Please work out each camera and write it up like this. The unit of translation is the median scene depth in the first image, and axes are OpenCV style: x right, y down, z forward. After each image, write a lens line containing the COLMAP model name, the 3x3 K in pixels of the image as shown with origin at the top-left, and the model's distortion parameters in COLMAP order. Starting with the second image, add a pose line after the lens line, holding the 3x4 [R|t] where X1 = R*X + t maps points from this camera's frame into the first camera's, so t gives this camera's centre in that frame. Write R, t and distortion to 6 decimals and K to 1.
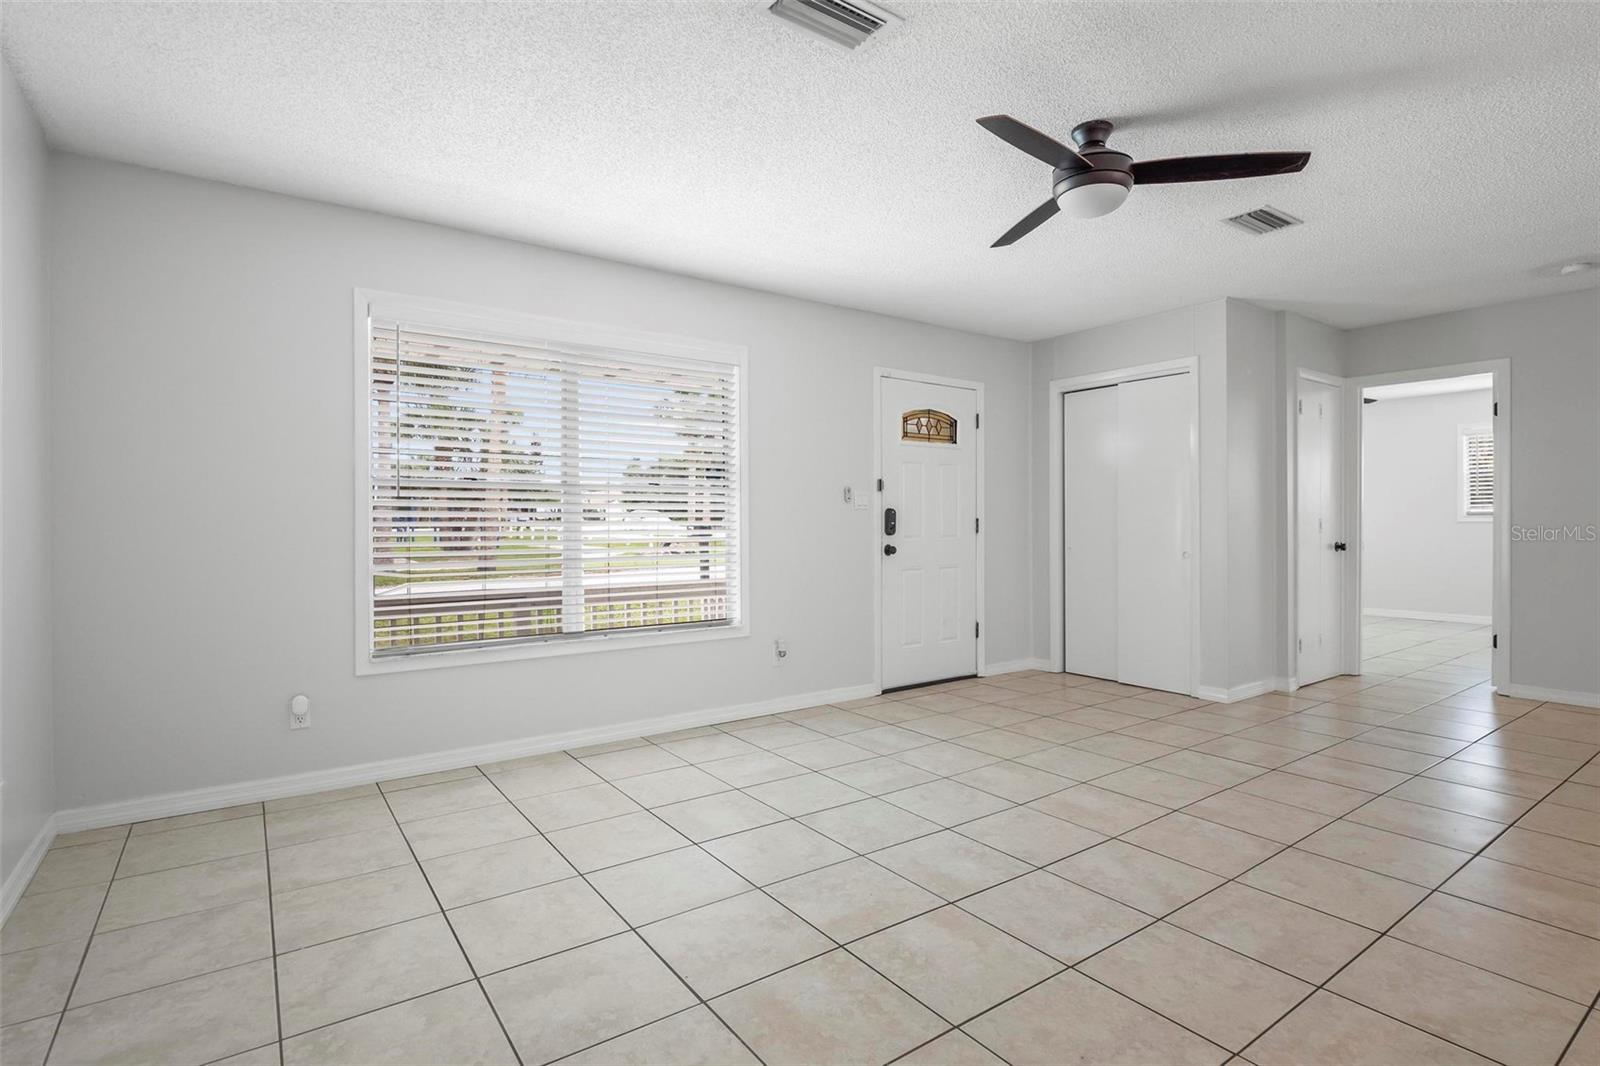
lens RADIAL K [[785.2, 0, 803.1], [0, 785.2, 525.3], [0, 0, 1]] dist [-0.009825, -0.001088]
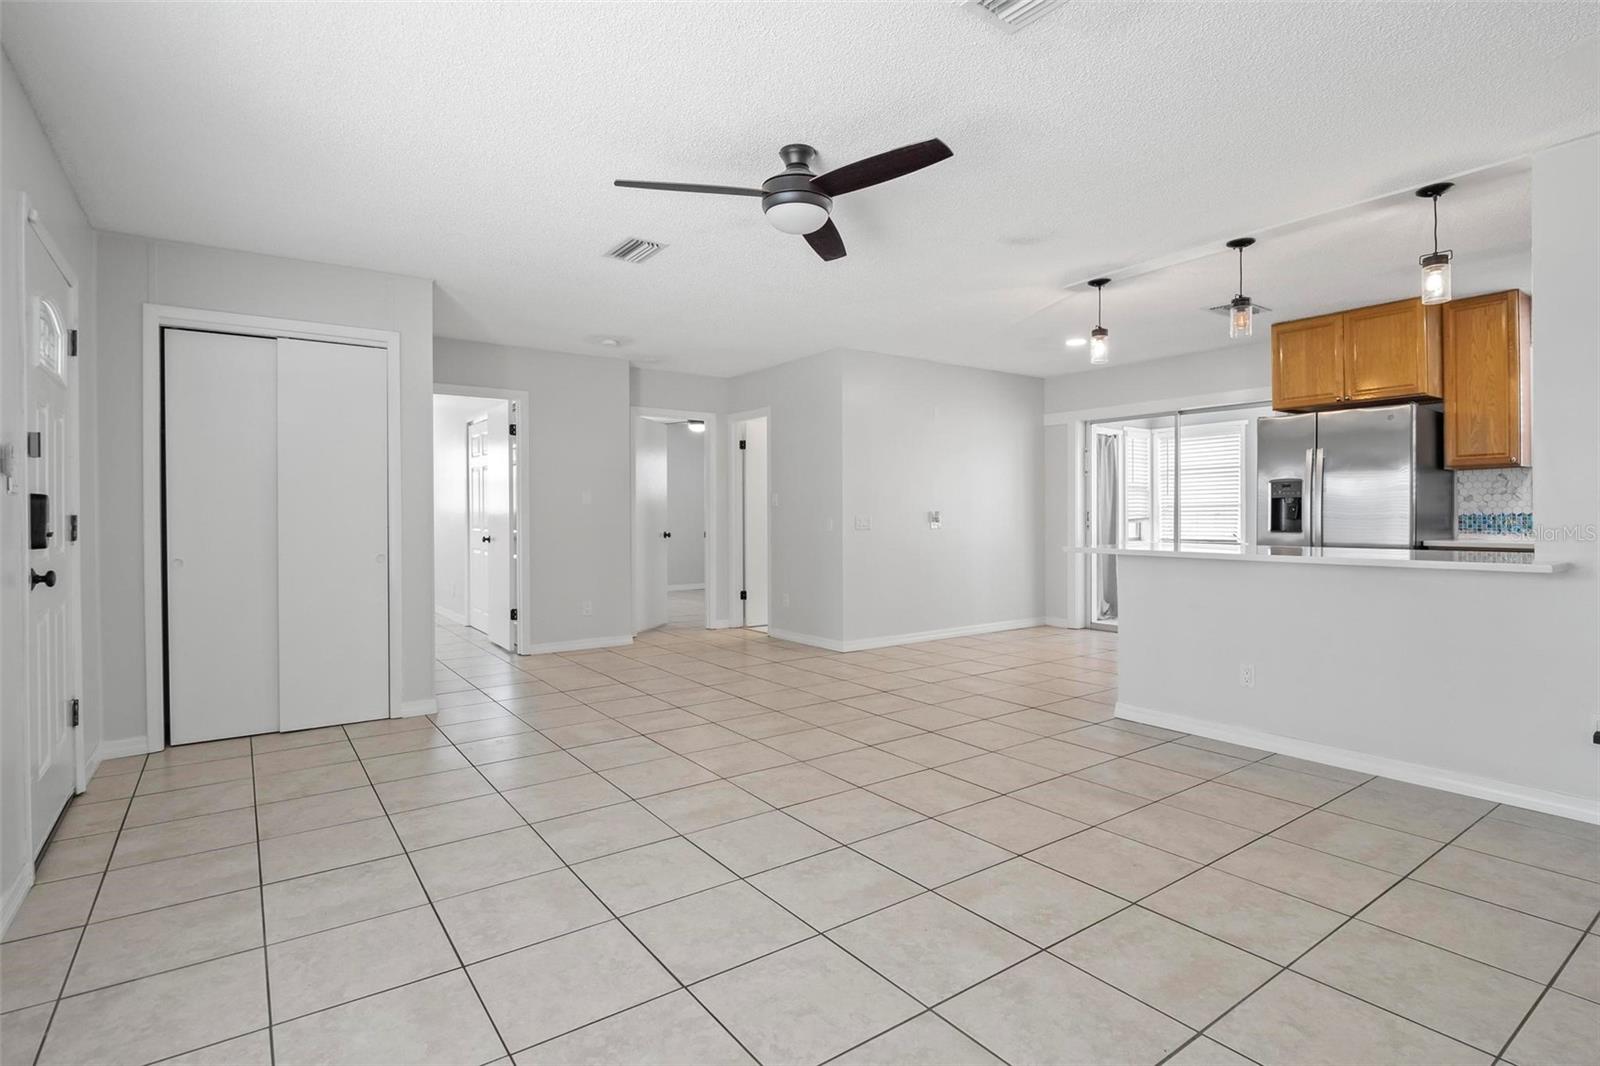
lens RADIAL K [[785.2, 0, 801.8], [0, 785.2, 525.6], [0, 0, 1]] dist [-0.009825, -0.001088]
pose [[-0.001808, -0.009815, 0.999950, -0.531201], [0.010432, 0.999897, 0.009833, -0.002913], [-0.999944, 0.010449, -0.001706, 0.747491]]
